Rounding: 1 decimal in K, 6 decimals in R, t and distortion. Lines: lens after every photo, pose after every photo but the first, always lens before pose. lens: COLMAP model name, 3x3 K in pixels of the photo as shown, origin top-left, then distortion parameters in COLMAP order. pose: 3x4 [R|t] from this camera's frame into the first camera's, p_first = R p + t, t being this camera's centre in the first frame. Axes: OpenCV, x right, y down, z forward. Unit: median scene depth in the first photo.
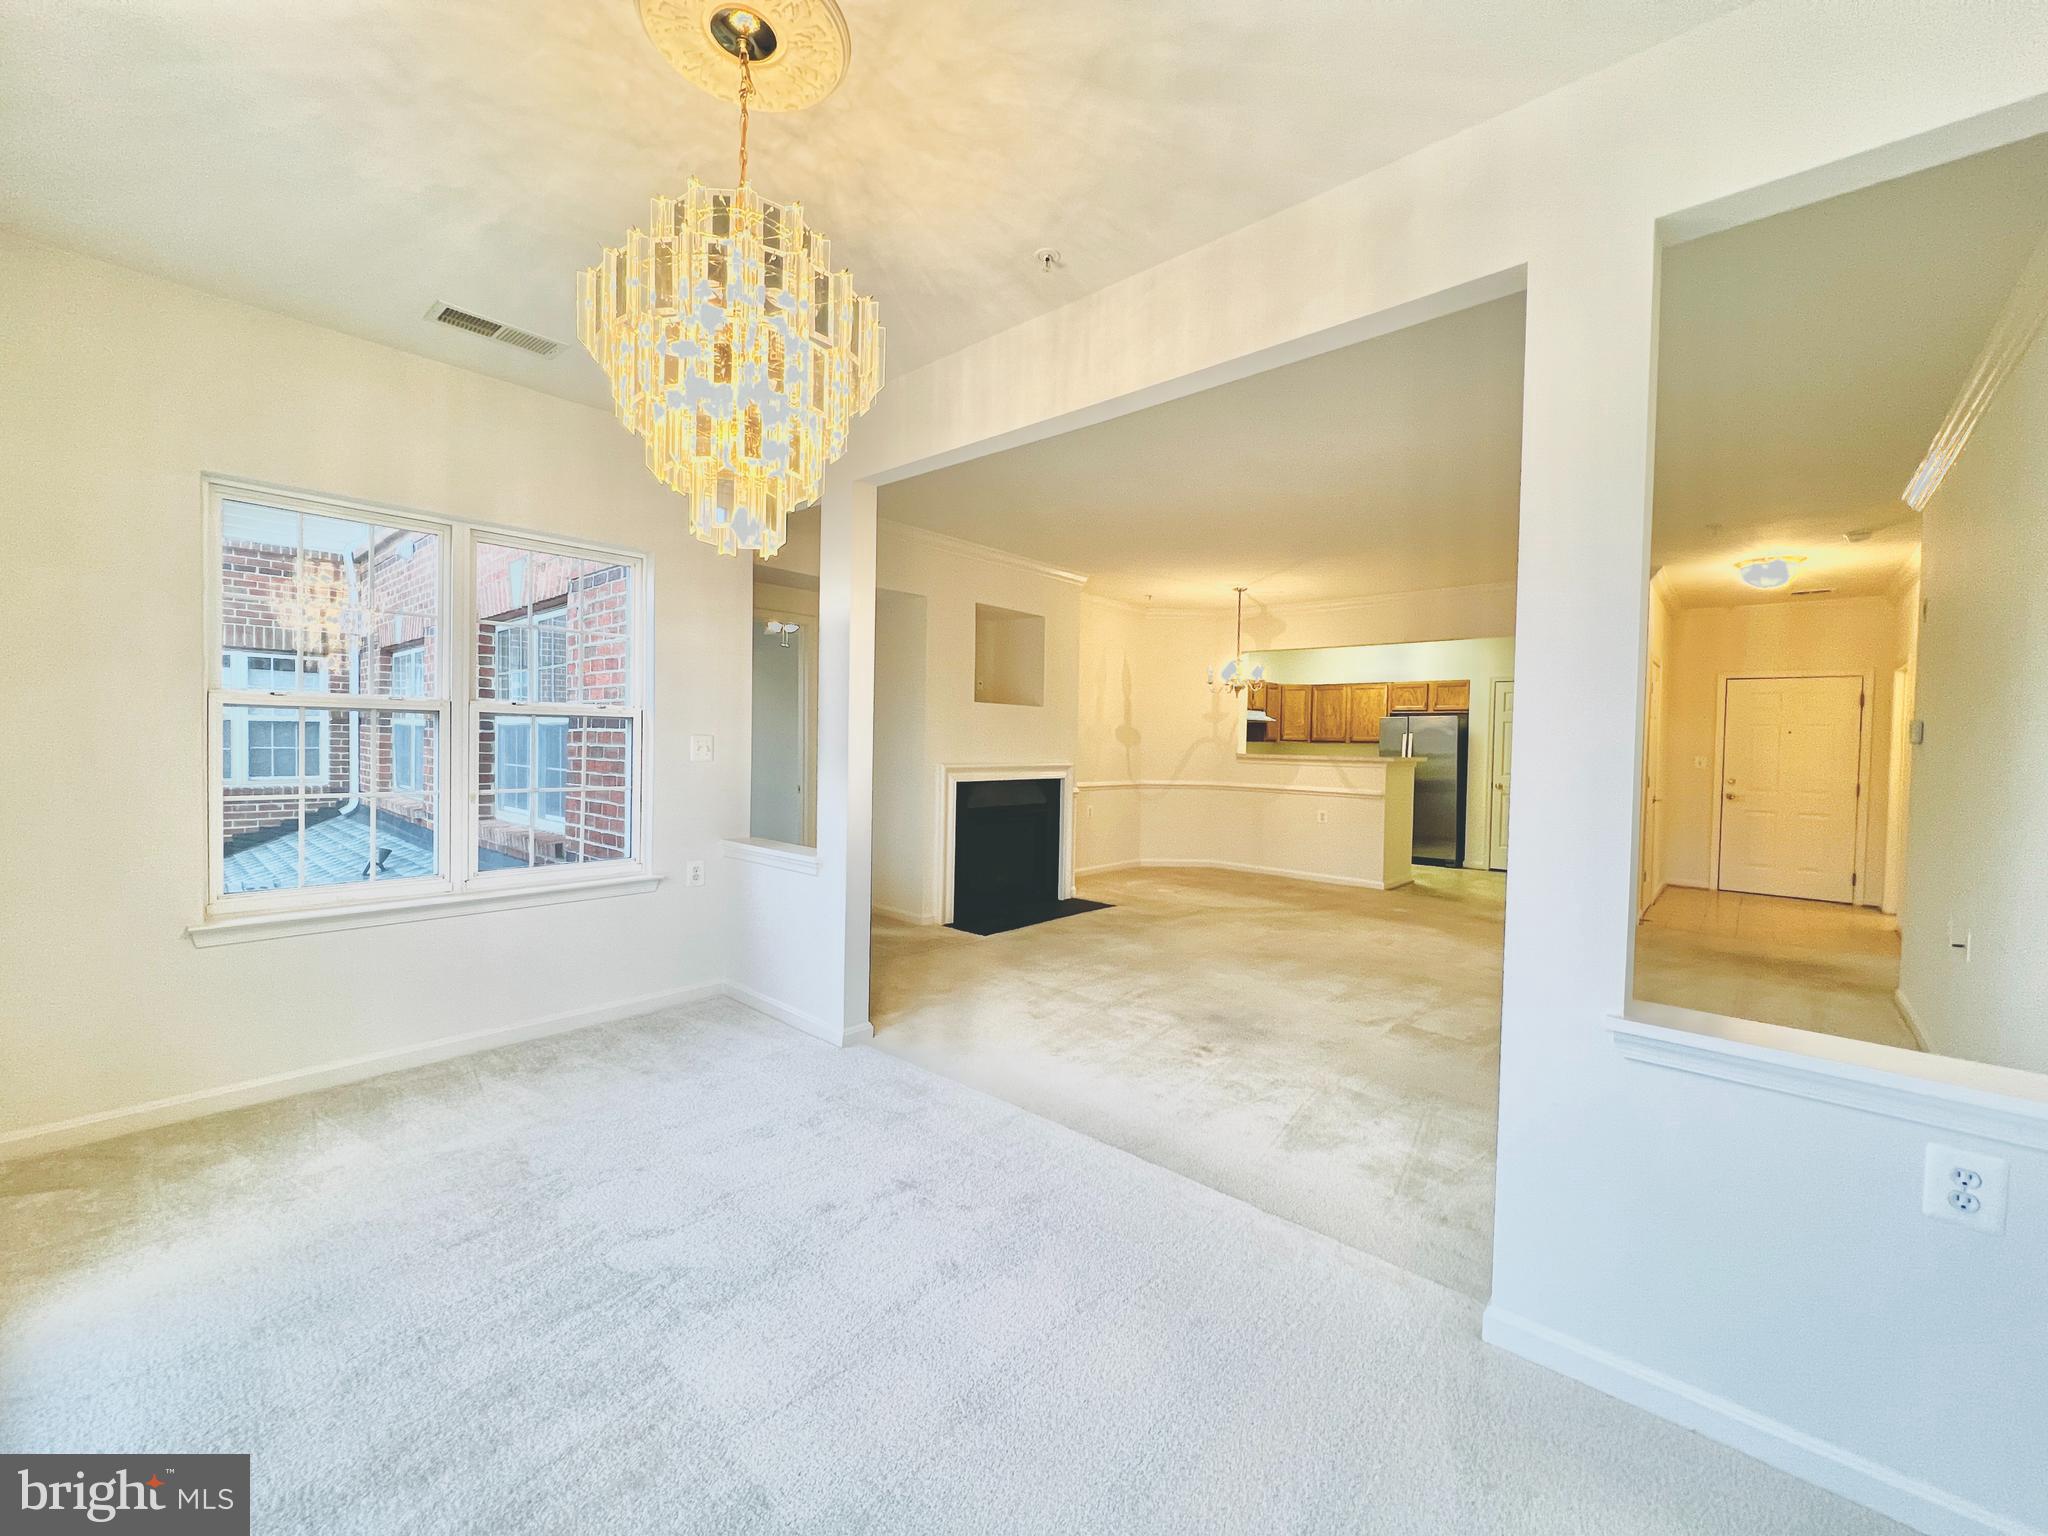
lens RADIAL K [[816.6, 0, 1018.5], [0, 816.6, 761.0], [0, 0, 1]] dist [0.001708, -0.000029]
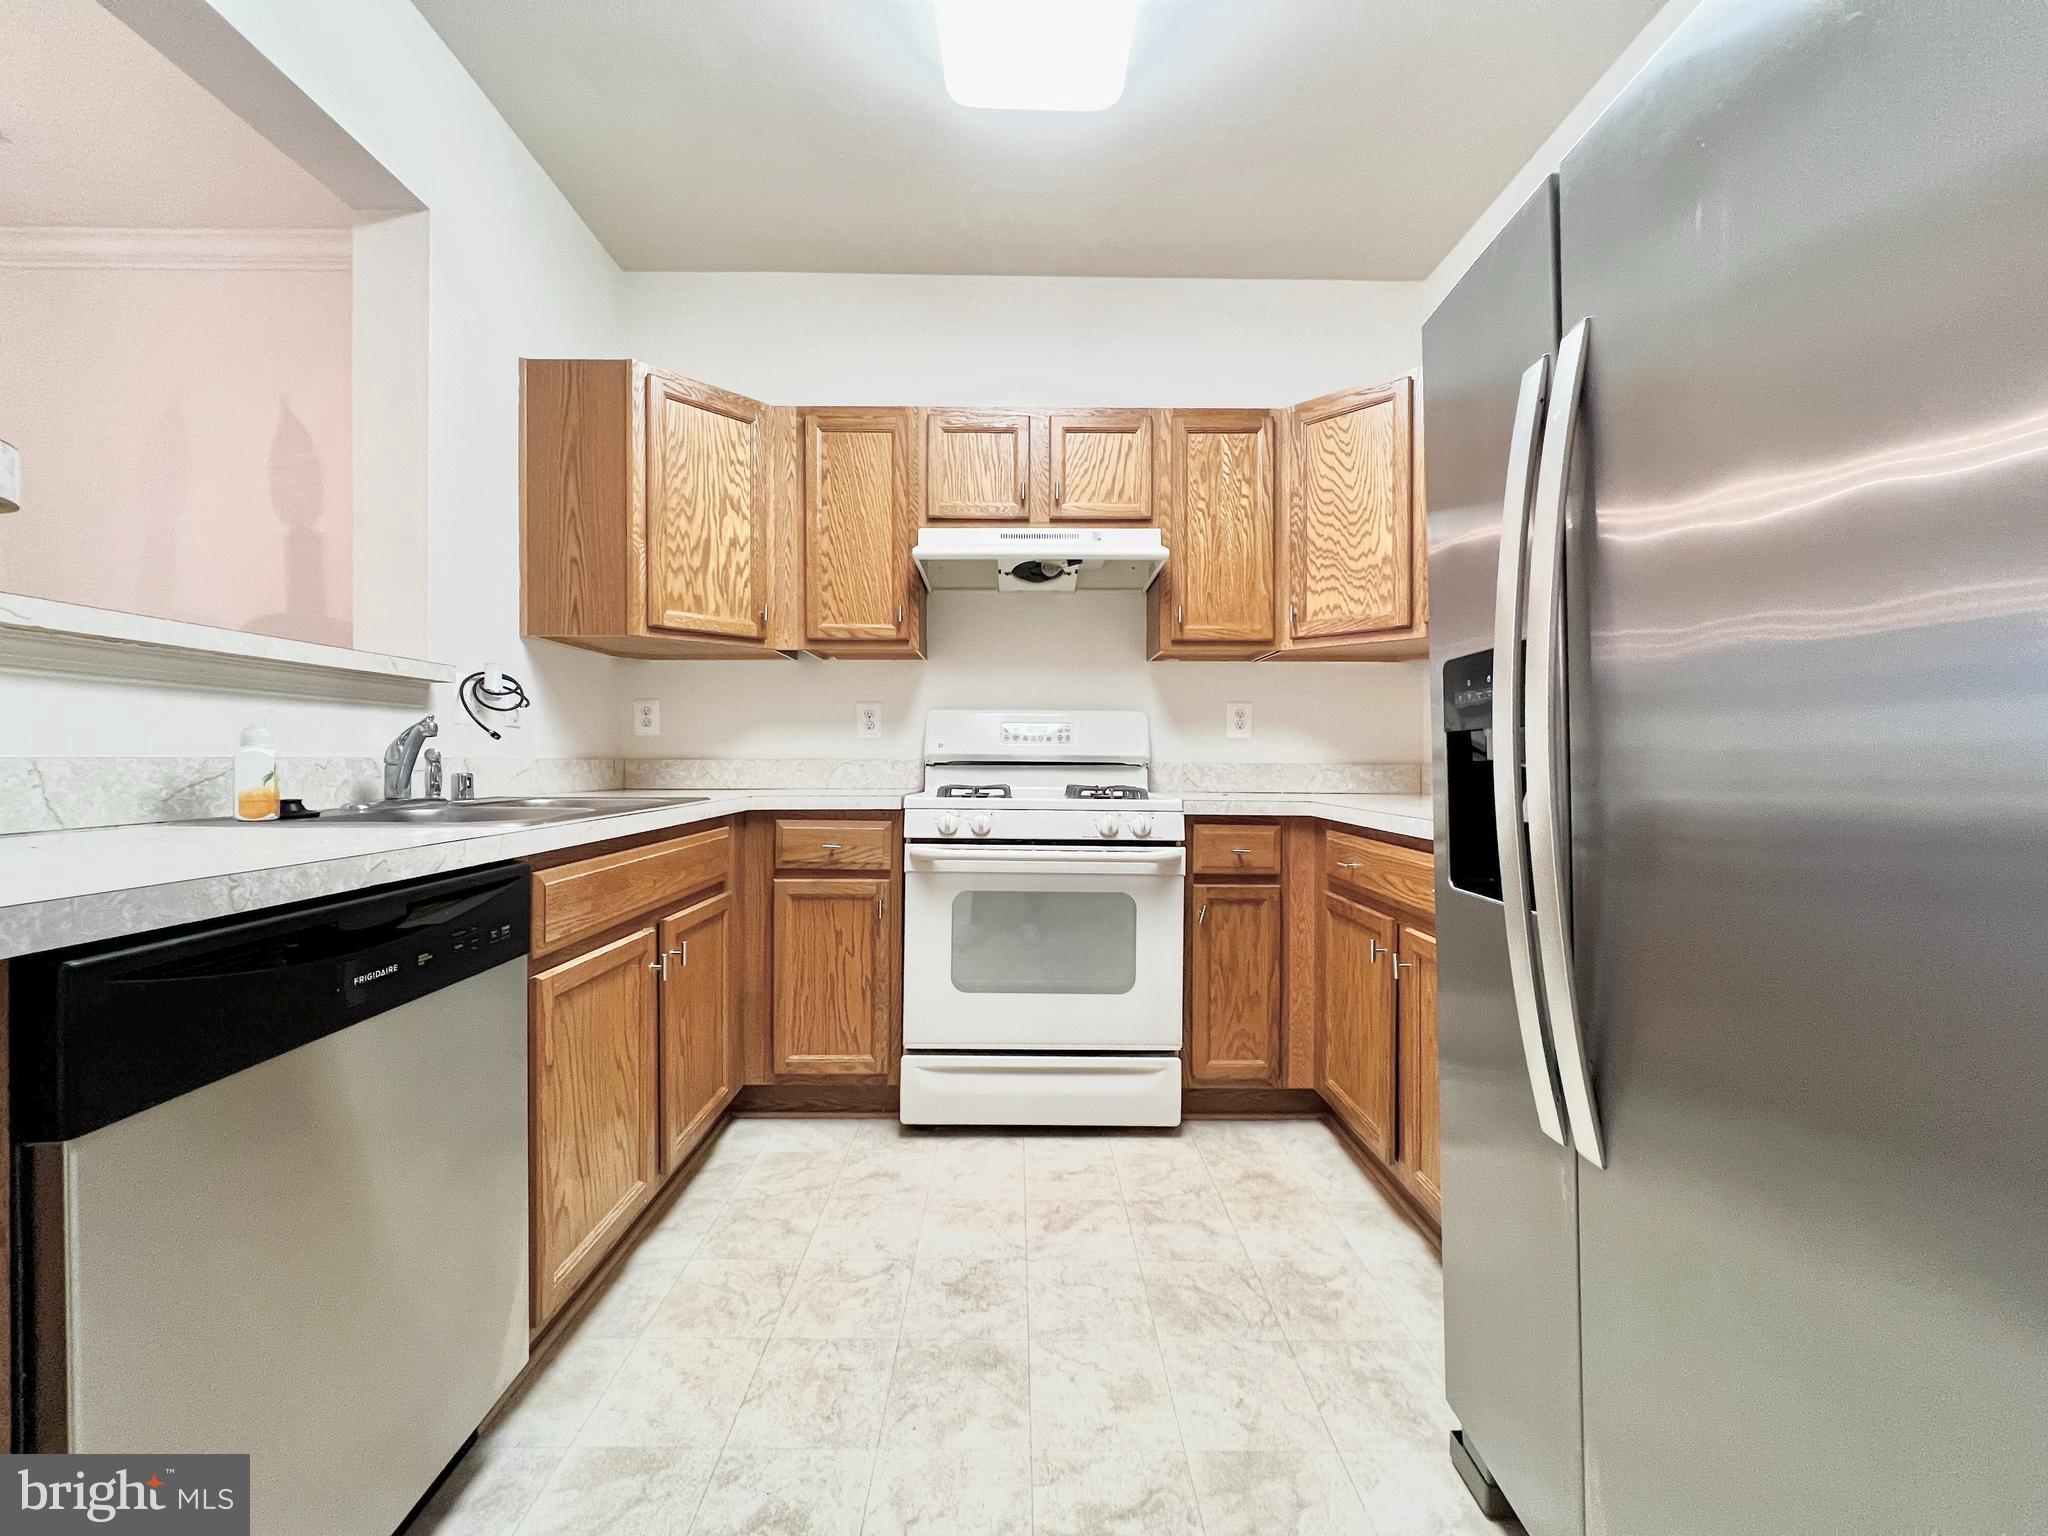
lens RADIAL K [[819.7, 0, 1018.5], [0, 819.7, 759.1], [0, 0, 1]] dist [-0.001815, 0.000191]
pose [[0.679260, -0.015923, -0.733725, 0.604000], [-0.008615, 0.999523, -0.029666, 0.023056], [0.733847, 0.026472, 0.678799, 1.066996]]
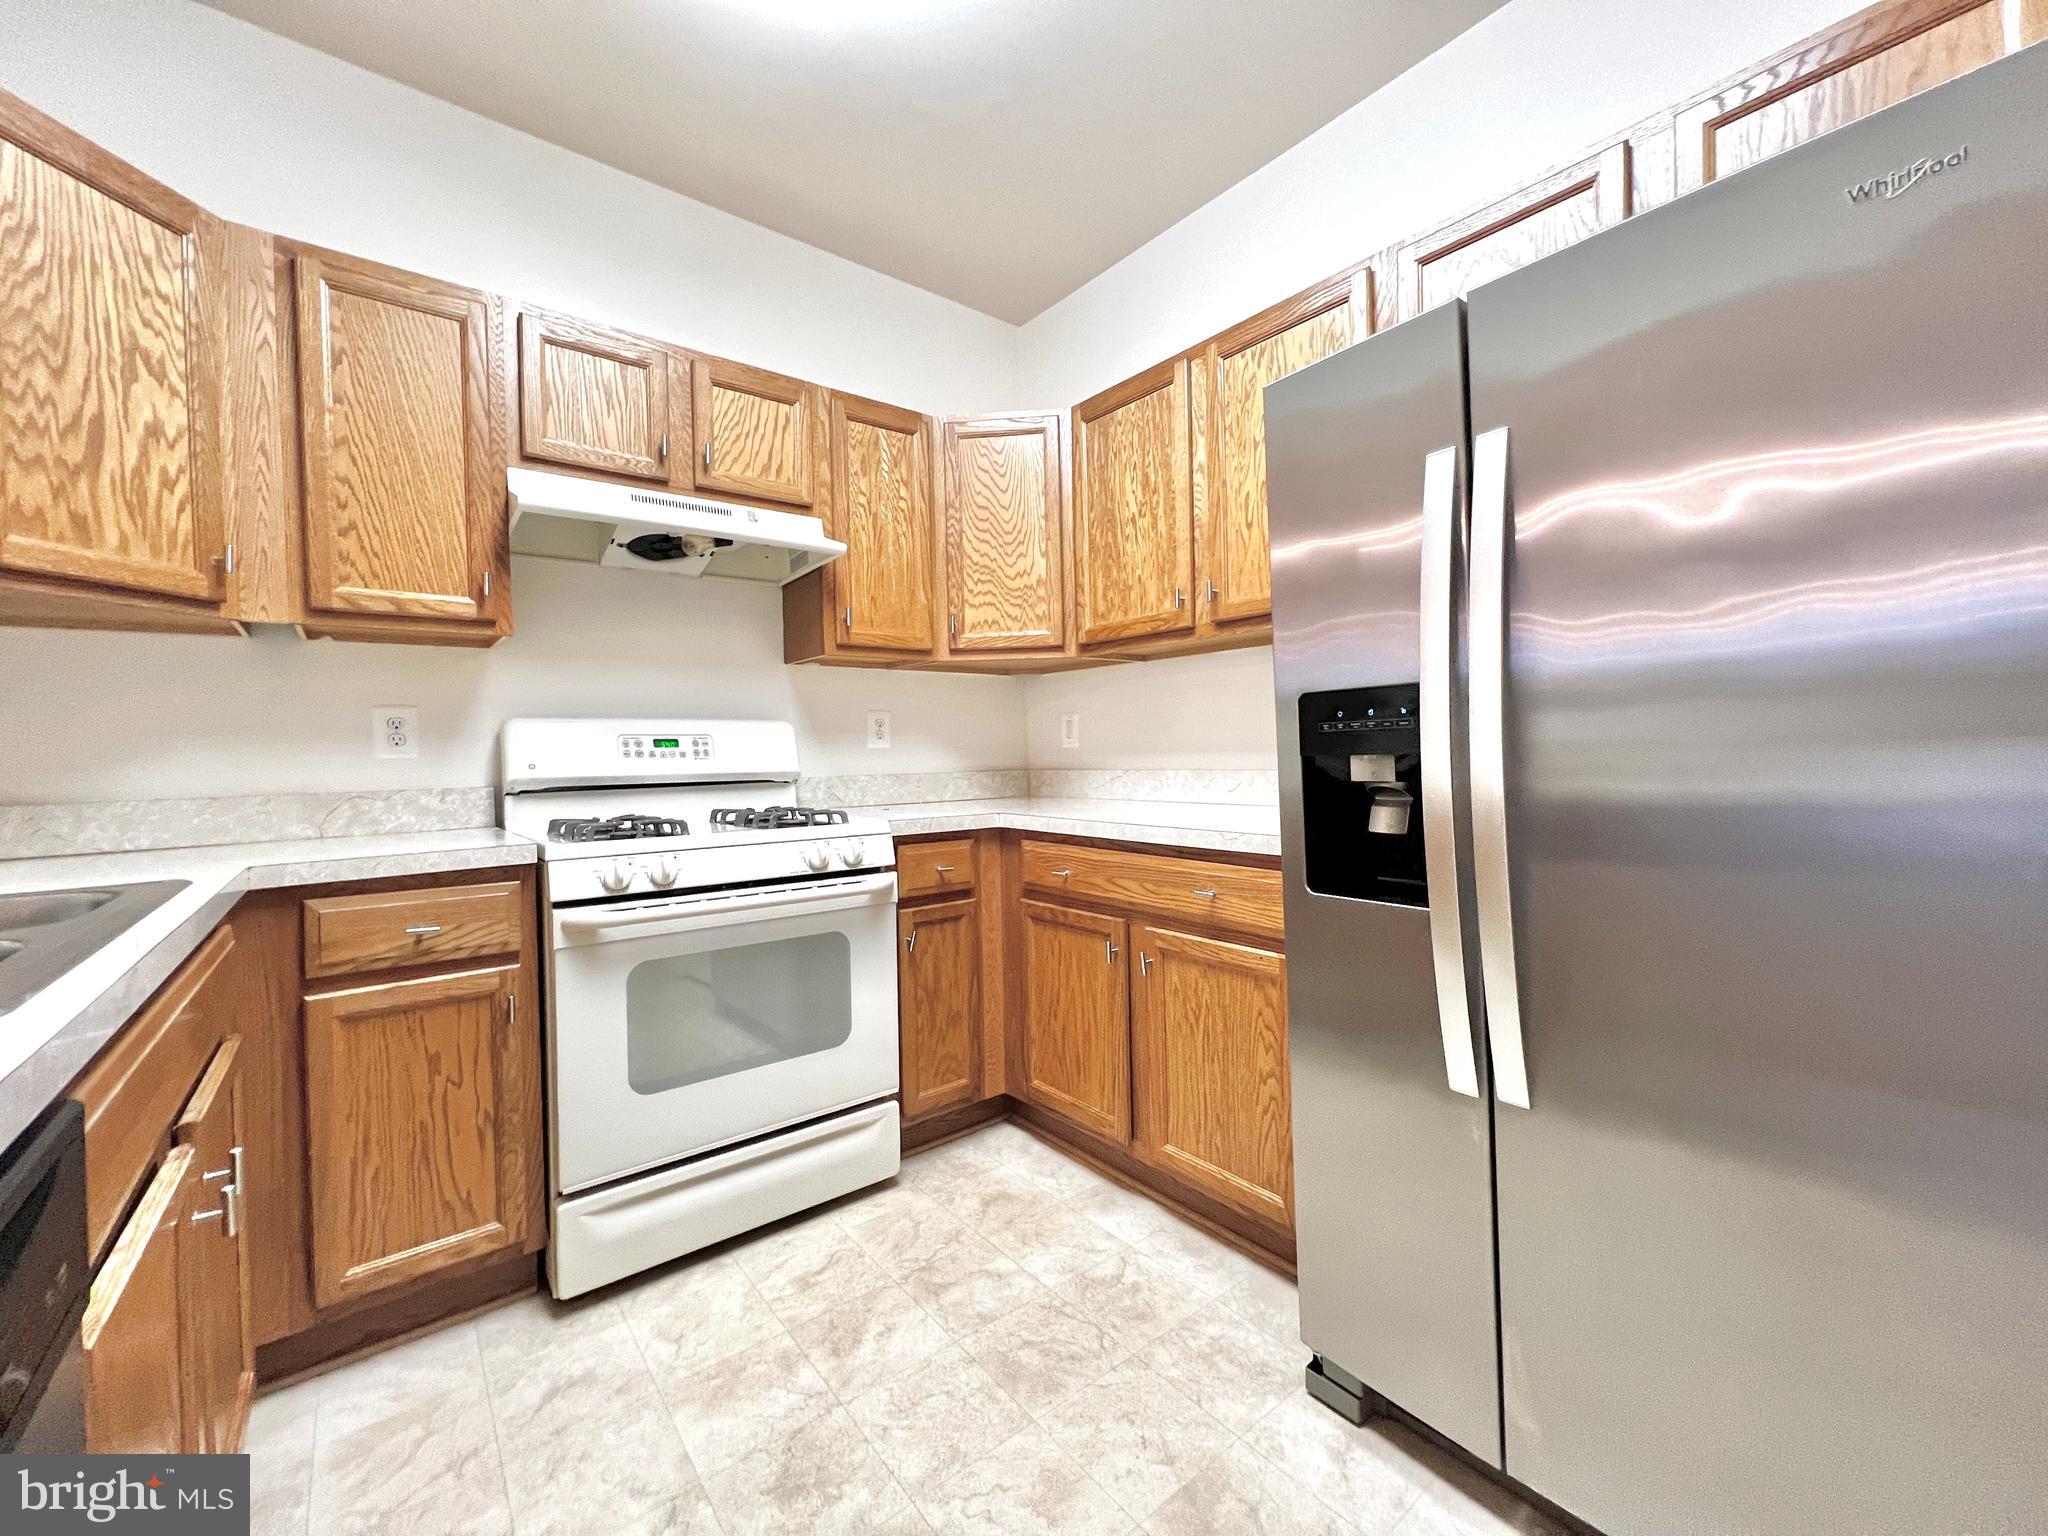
lens RADIAL K [[819.7, 0, 1018.5], [0, 819.7, 759.1], [0, 0, 1]] dist [-0.001815, 0.000191]
pose [[0.986210, -0.038092, -0.161057, 0.516929], [0.035816, 0.999214, -0.017012, 0.014523], [0.161579, 0.011009, 0.986798, 1.049926]]
